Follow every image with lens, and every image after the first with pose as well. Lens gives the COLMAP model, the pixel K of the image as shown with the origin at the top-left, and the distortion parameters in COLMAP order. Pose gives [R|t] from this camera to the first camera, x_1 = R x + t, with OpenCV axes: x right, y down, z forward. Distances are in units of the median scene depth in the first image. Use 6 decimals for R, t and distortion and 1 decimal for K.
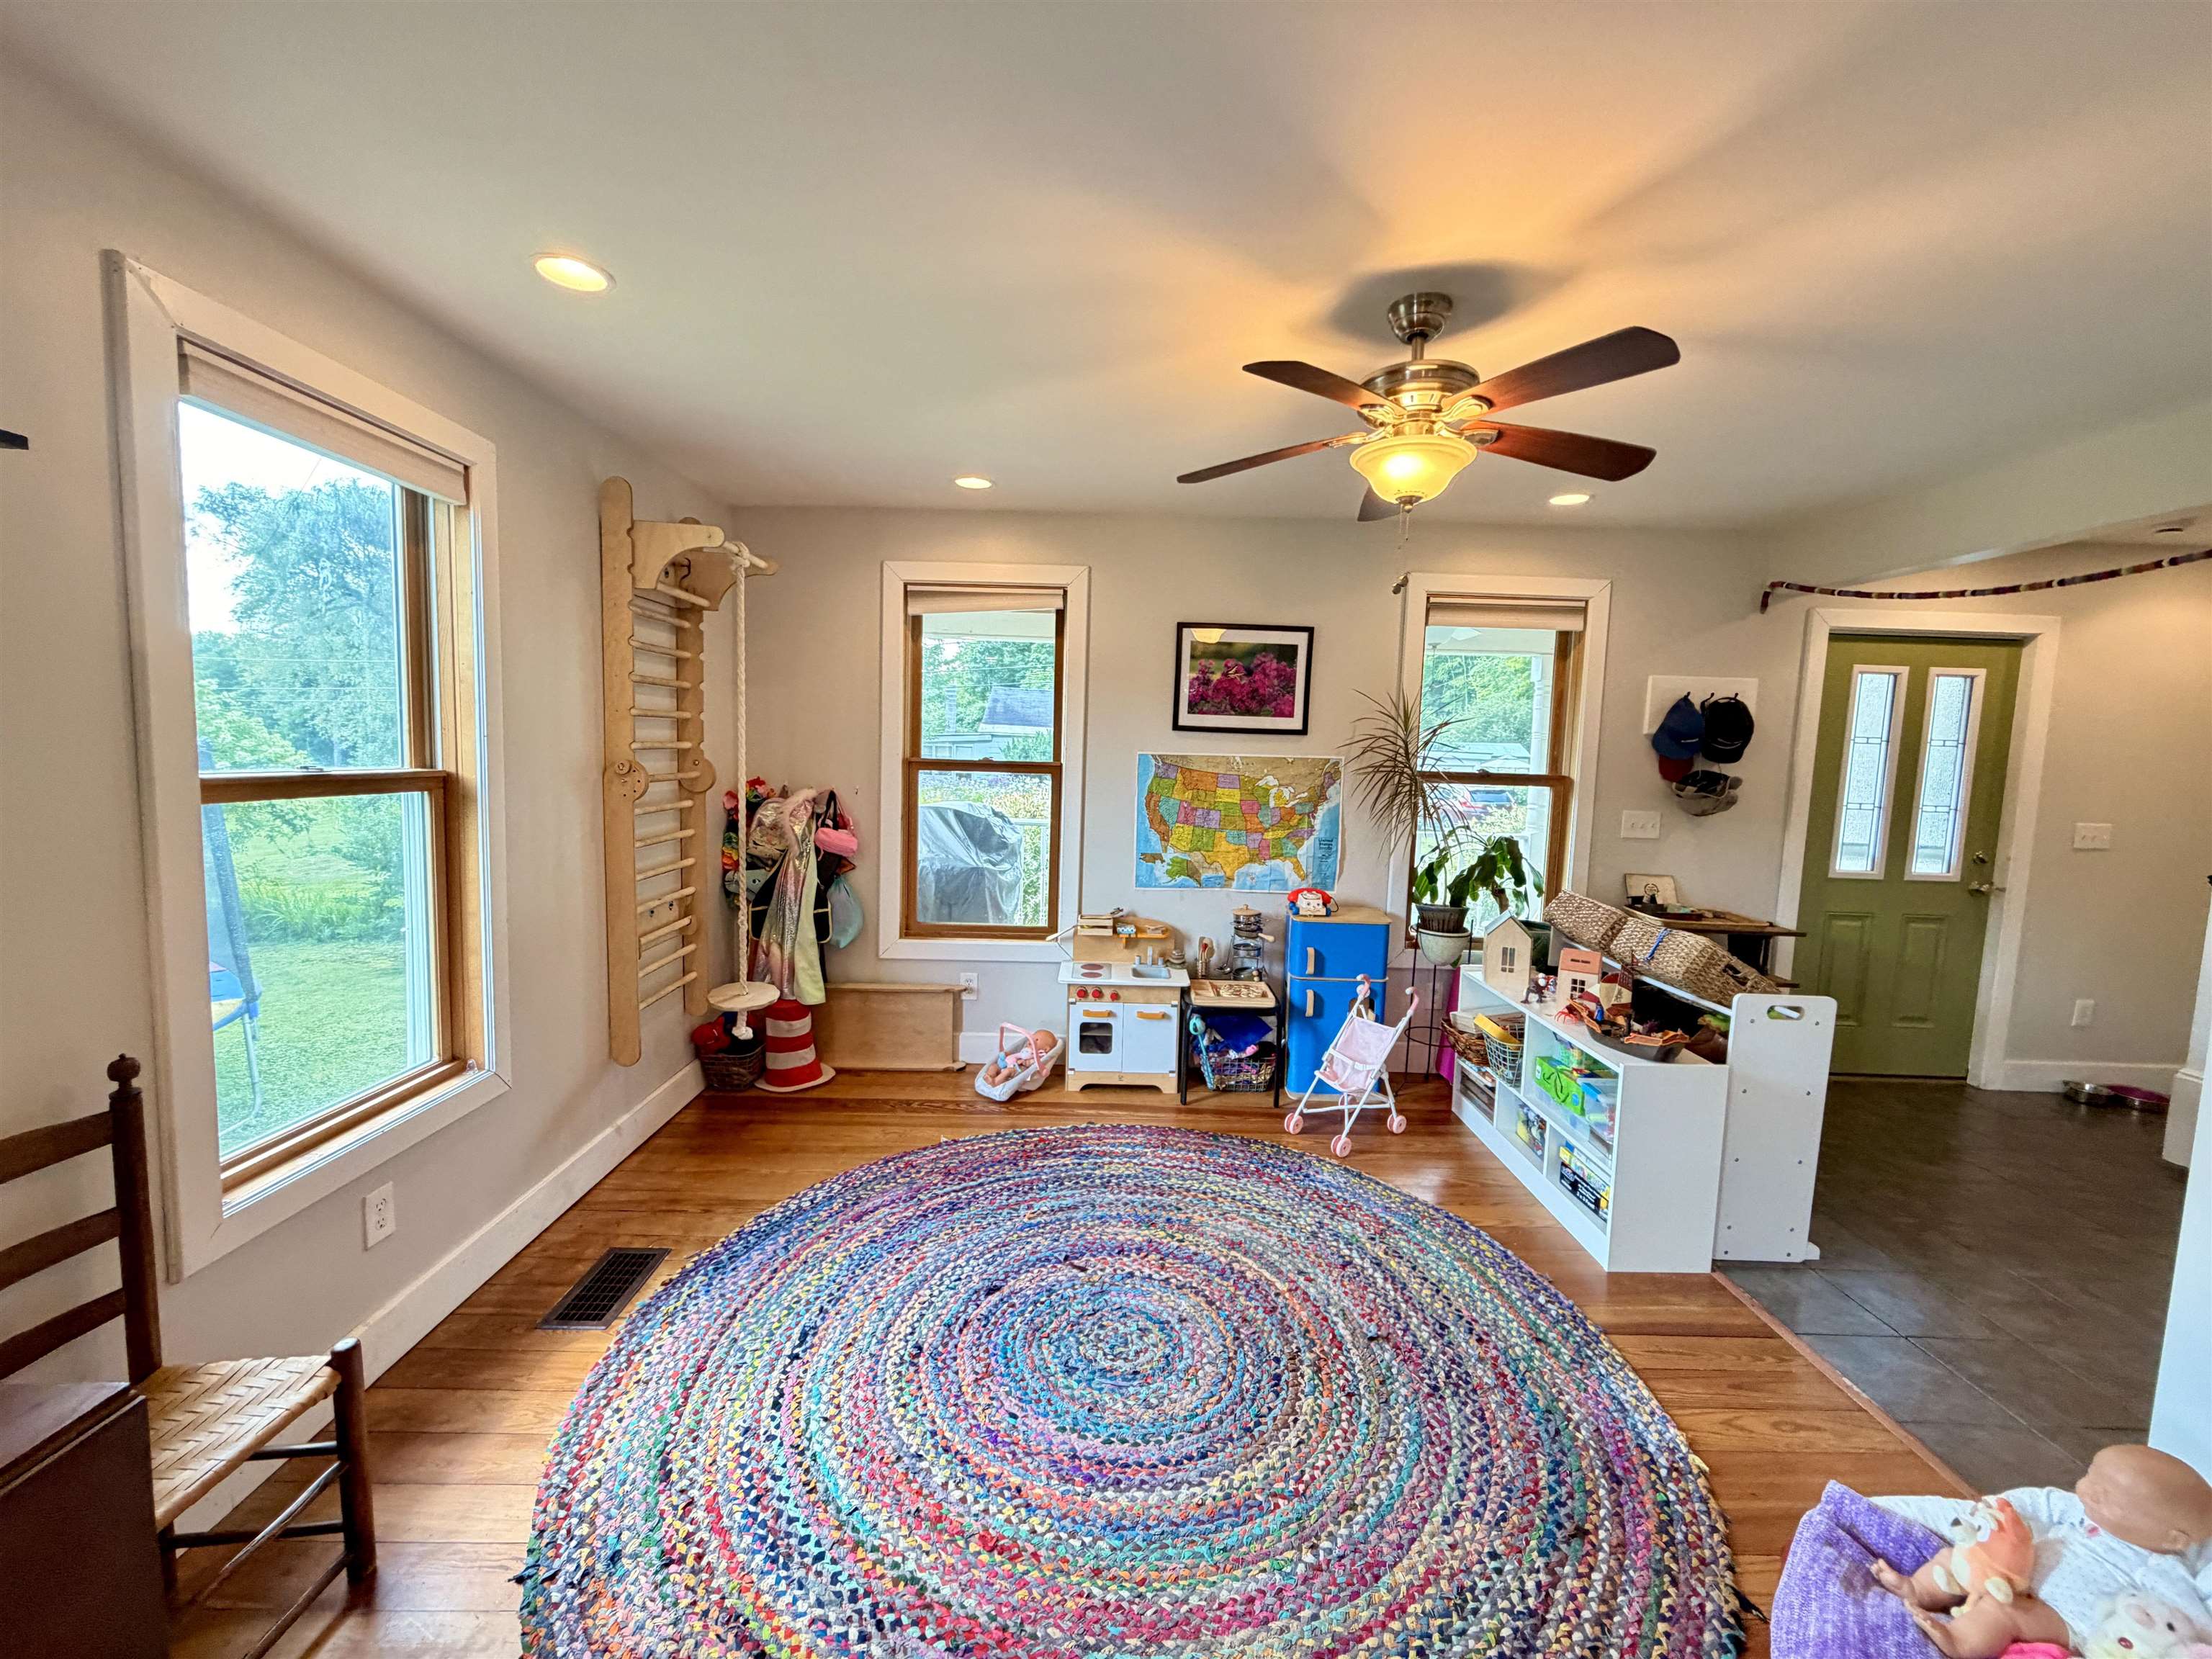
lens RADIAL K [[875.7, 0, 1100.1], [0, 875.7, 824.9], [0, 0, 1]] dist [-0.010842, -0.000111]
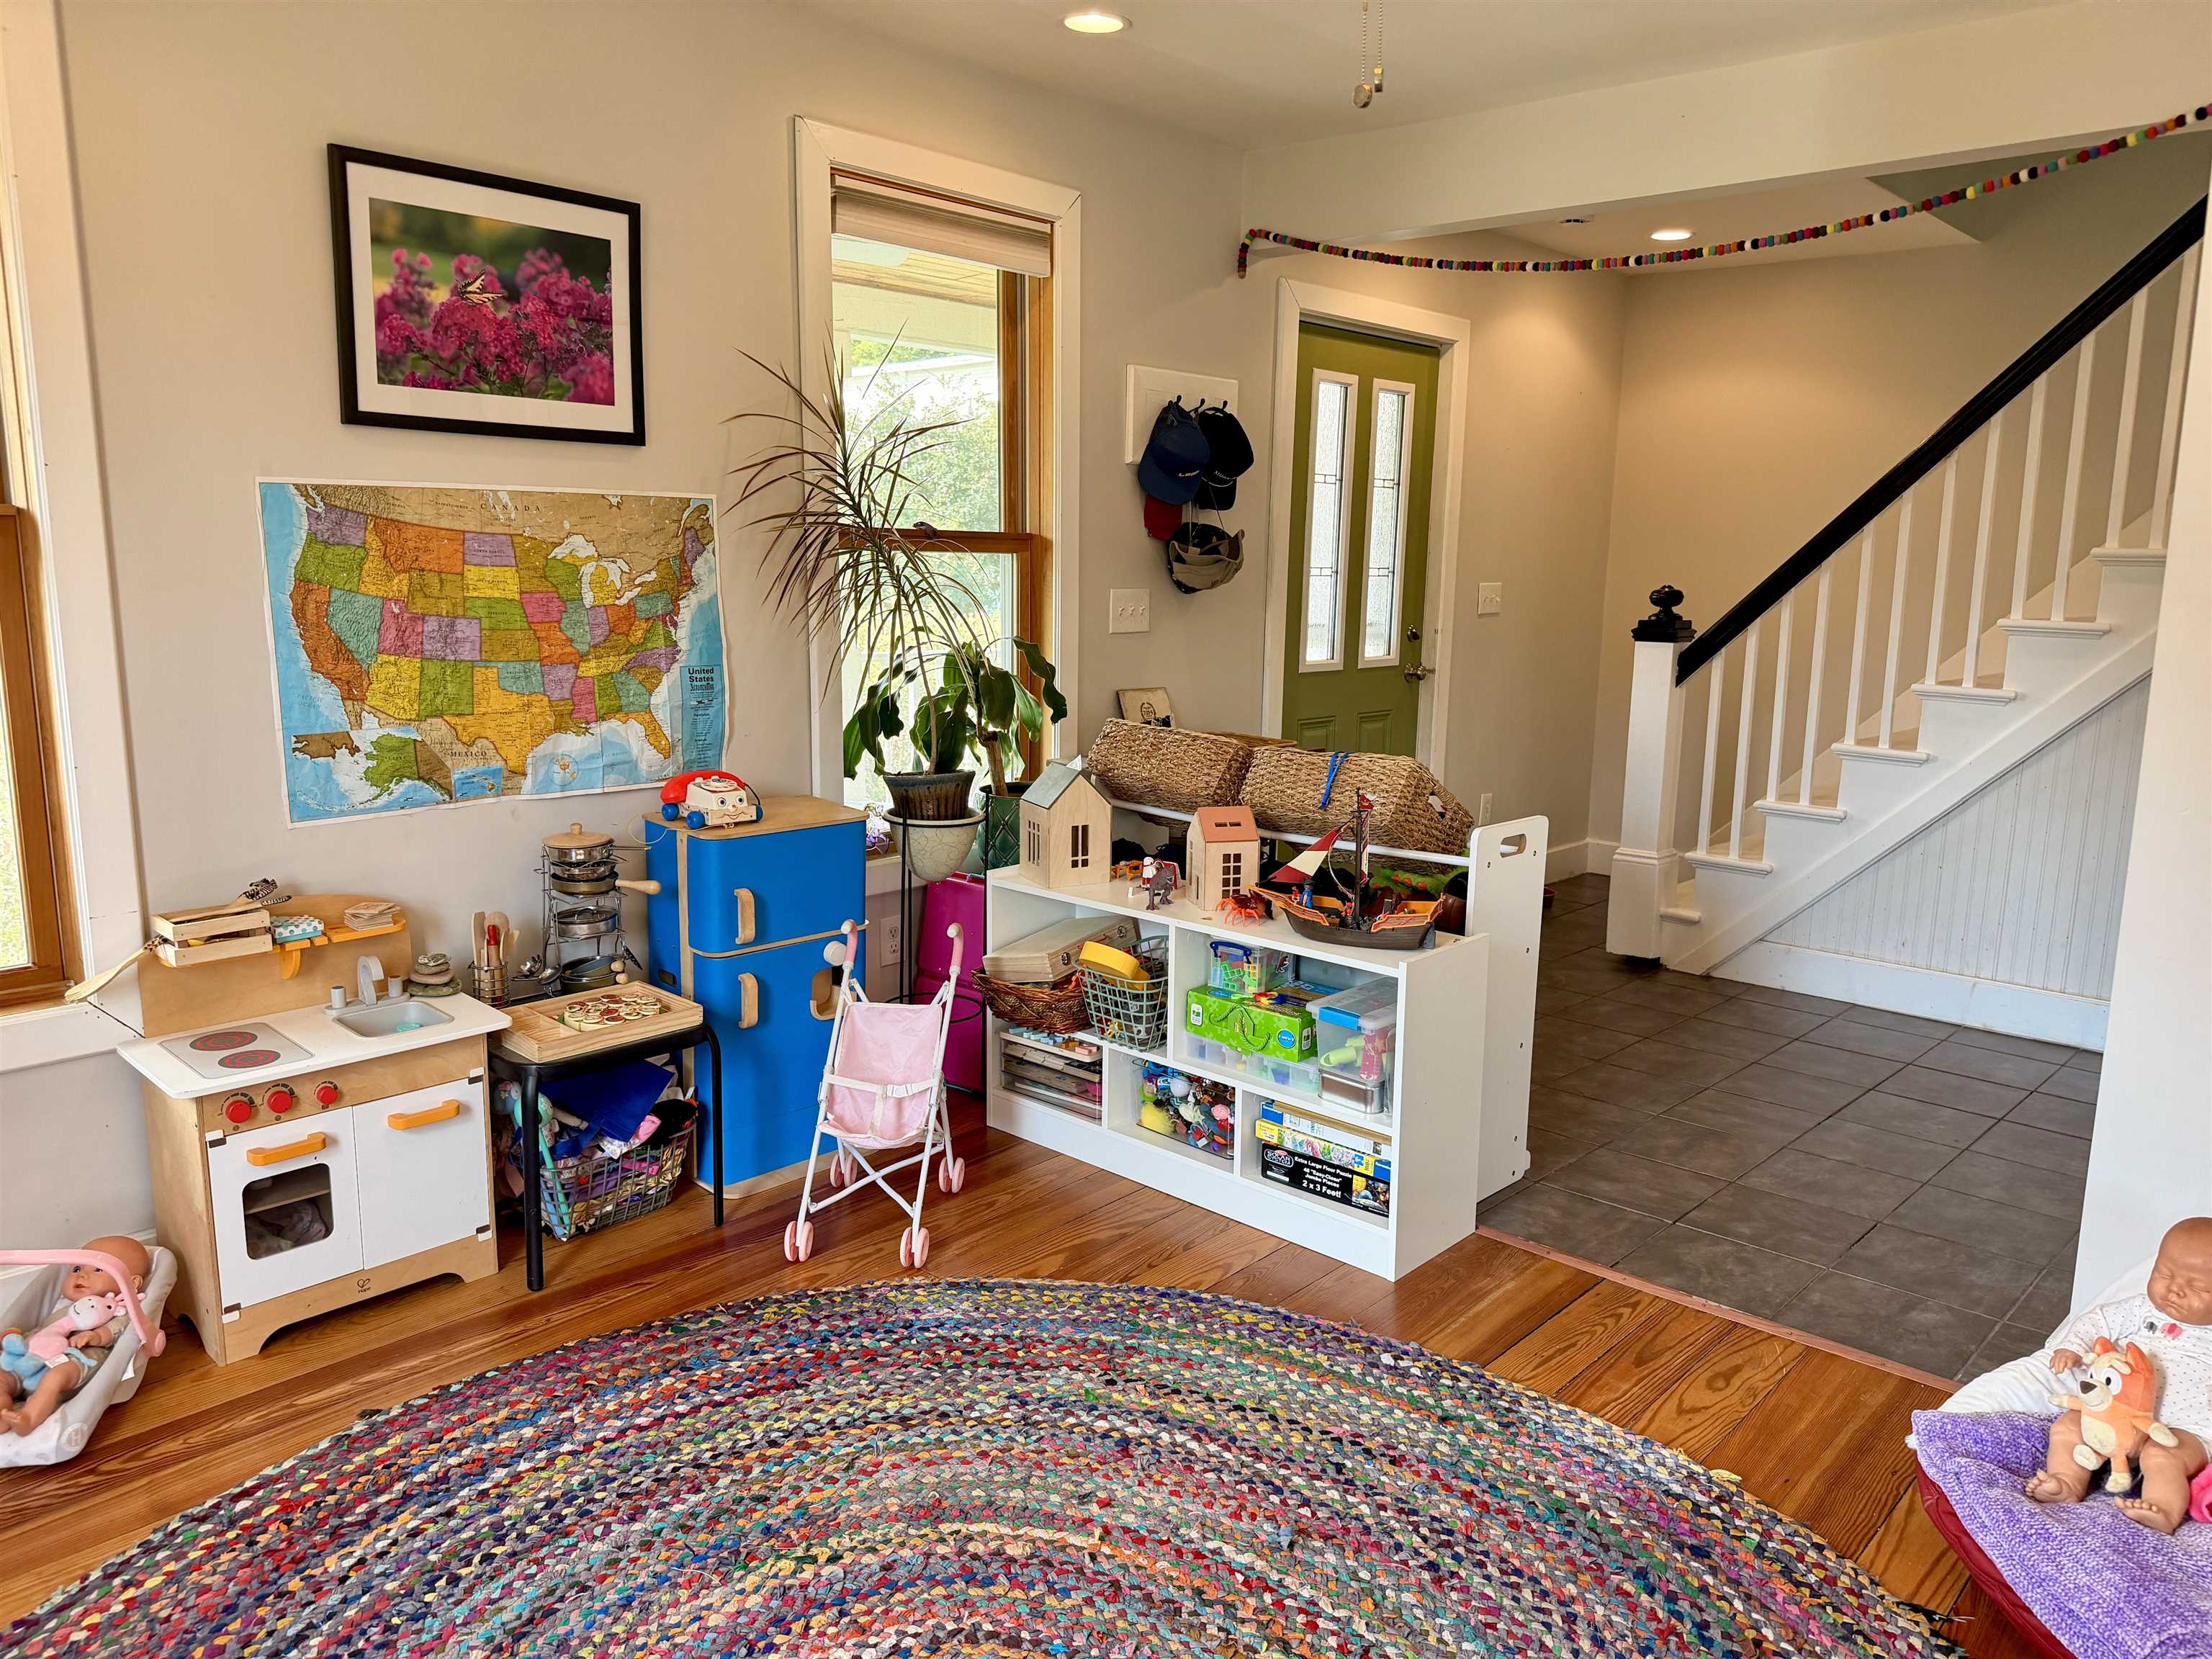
lens RADIAL K [[1544.4, 0, 1104.2], [0, 1544.4, 838.7], [0, 0, 1]] dist [0.026006, -0.037465]
pose [[0.679680, -0.152011, 0.717584, -0.225559], [0.073590, 0.987486, 0.139484, 0.007058], [-0.729808, -0.041998, 0.682361, 0.254257]]
